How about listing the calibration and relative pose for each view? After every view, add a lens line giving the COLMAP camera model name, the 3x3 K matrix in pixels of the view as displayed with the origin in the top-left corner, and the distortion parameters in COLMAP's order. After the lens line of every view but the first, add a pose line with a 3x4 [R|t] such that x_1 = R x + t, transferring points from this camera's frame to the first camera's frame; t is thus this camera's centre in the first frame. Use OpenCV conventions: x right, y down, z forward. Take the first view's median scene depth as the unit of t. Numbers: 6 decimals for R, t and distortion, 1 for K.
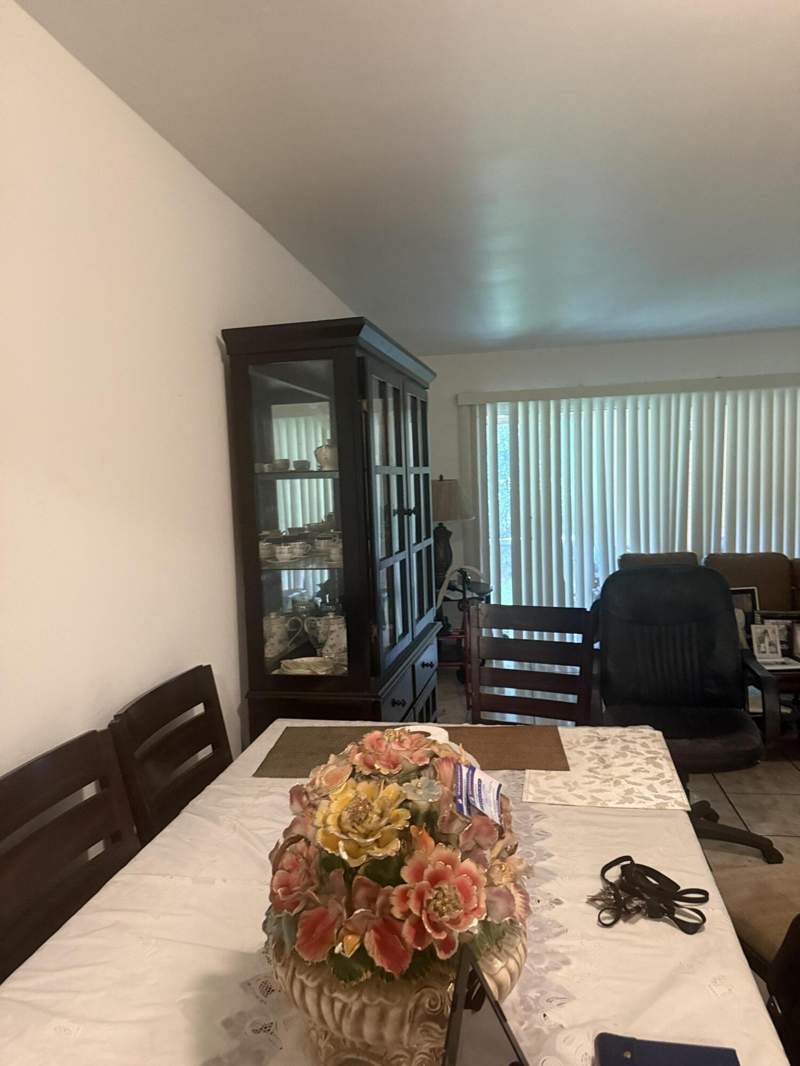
lens RADIAL K [[751.9, 0, 398.5], [0, 751.9, 533.7], [0, 0, 1]] dist [0.143529, -0.240761]
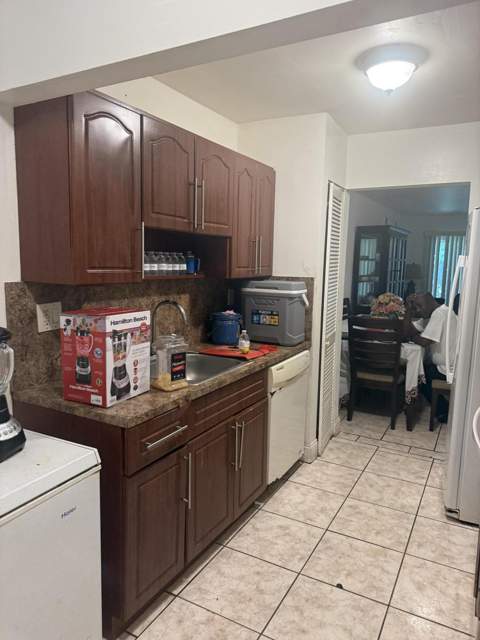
lens RADIAL K [[458.9, 0, 240.0], [0, 458.9, 320.0], [0, 0, 1]] dist [0.021543, -0.005405]
pose [[0.942727, 0.093620, -0.320159, 0.033462], [-0.077317, 0.994996, 0.063289, 0.136354], [0.324482, -0.034911, 0.945247, -1.507337]]
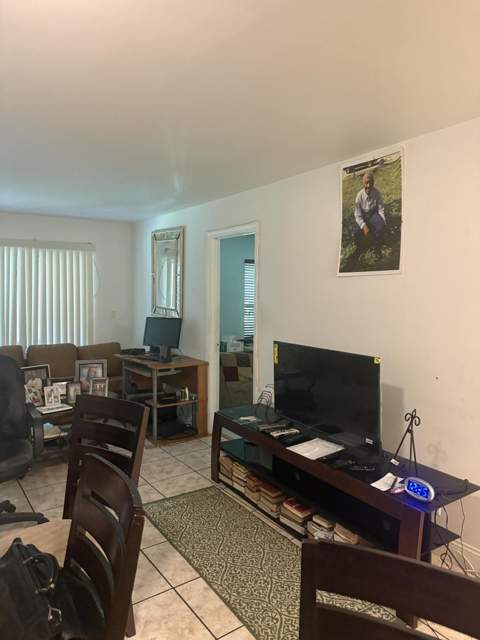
lens RADIAL K [[451.4, 0, 239.1], [0, 451.4, 320.4], [0, 0, 1]] dist [0.143529, -0.240761]
pose [[0.722865, -0.001805, 0.690987, 0.096658], [0.020246, 0.999623, -0.018569, -0.001547], [-0.690693, 0.027413, 0.722629, -0.056504]]
